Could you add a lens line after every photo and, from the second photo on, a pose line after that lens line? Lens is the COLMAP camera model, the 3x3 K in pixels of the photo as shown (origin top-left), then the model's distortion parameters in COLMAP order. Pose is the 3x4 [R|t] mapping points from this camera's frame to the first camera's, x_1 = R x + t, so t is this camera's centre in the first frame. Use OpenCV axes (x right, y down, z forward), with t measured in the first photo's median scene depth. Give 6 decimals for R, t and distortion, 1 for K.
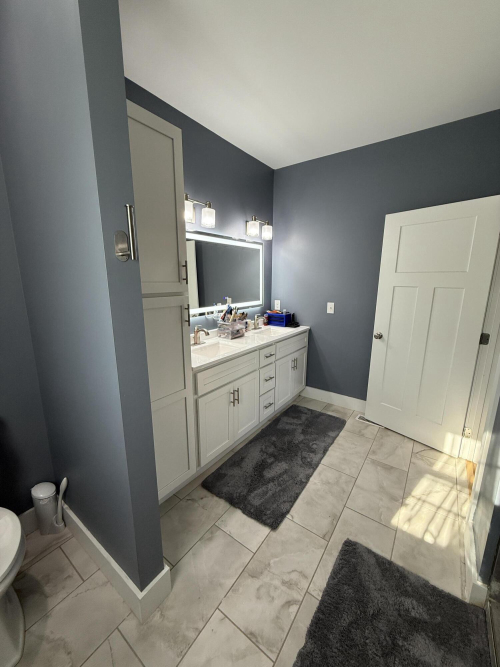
lens RADIAL K [[263.9, 0, 252.4], [0, 263.9, 334.0], [0, 0, 1]] dist [-0.001039, -0.000554]
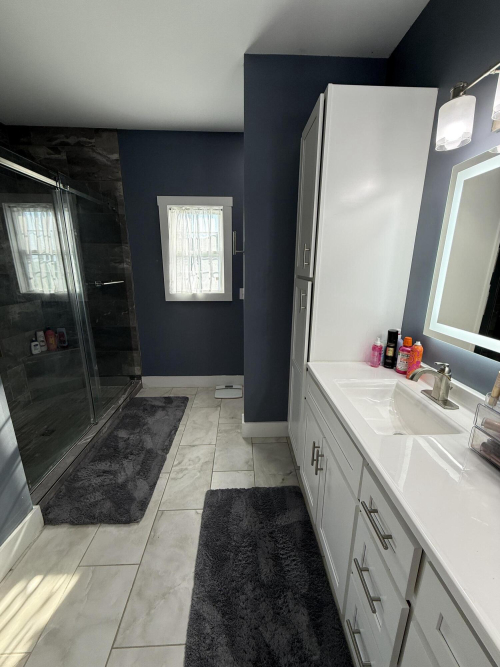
lens RADIAL K [[263.9, 0, 249.2], [0, 263.9, 331.4], [0, 0, 1]] dist [-0.001039, -0.000554]
pose [[-0.790064, 0.138695, -0.597128, 0.514595], [-0.137042, 0.909459, 0.392561, -0.328040], [0.597510, 0.391980, -0.699524, 1.625218]]
